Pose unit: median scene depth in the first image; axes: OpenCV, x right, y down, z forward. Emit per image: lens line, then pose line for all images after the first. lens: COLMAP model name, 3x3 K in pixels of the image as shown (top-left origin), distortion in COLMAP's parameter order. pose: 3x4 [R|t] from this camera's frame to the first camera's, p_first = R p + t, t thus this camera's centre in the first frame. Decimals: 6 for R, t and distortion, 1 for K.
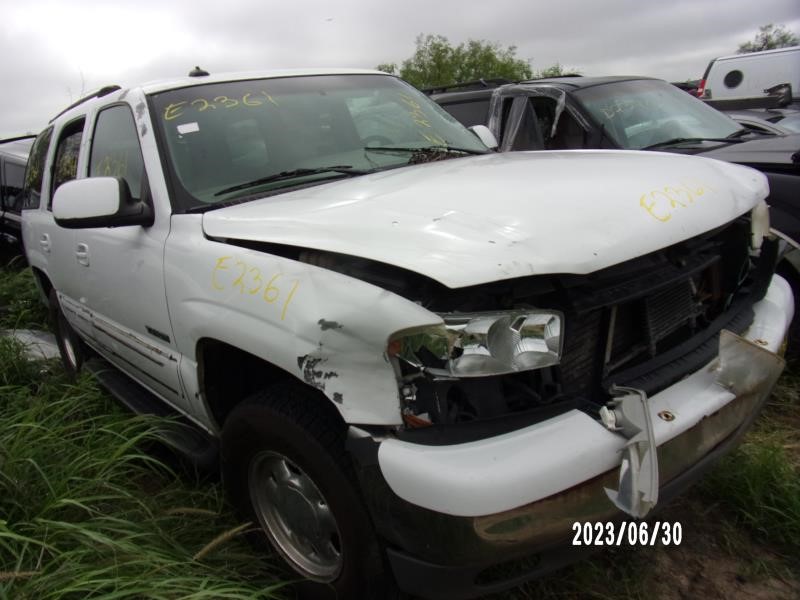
lens RADIAL K [[572.6, 0, 384.3], [0, 572.6, 304.0], [0, 0, 1]] dist [-0.017378, -0.001198]
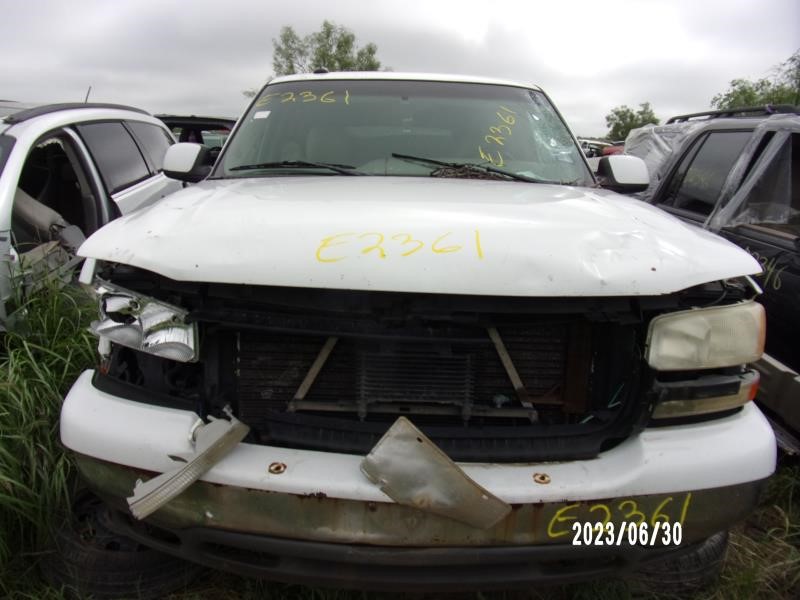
lens RADIAL K [[572.6, 0, 384.3], [0, 572.6, 304.0], [0, 0, 1]] dist [-0.017378, -0.001198]
pose [[0.750618, 0.297597, -0.589923, 0.710536], [-0.298221, 0.949303, 0.099435, -0.128146], [0.589607, 0.101290, 0.801314, 0.221698]]
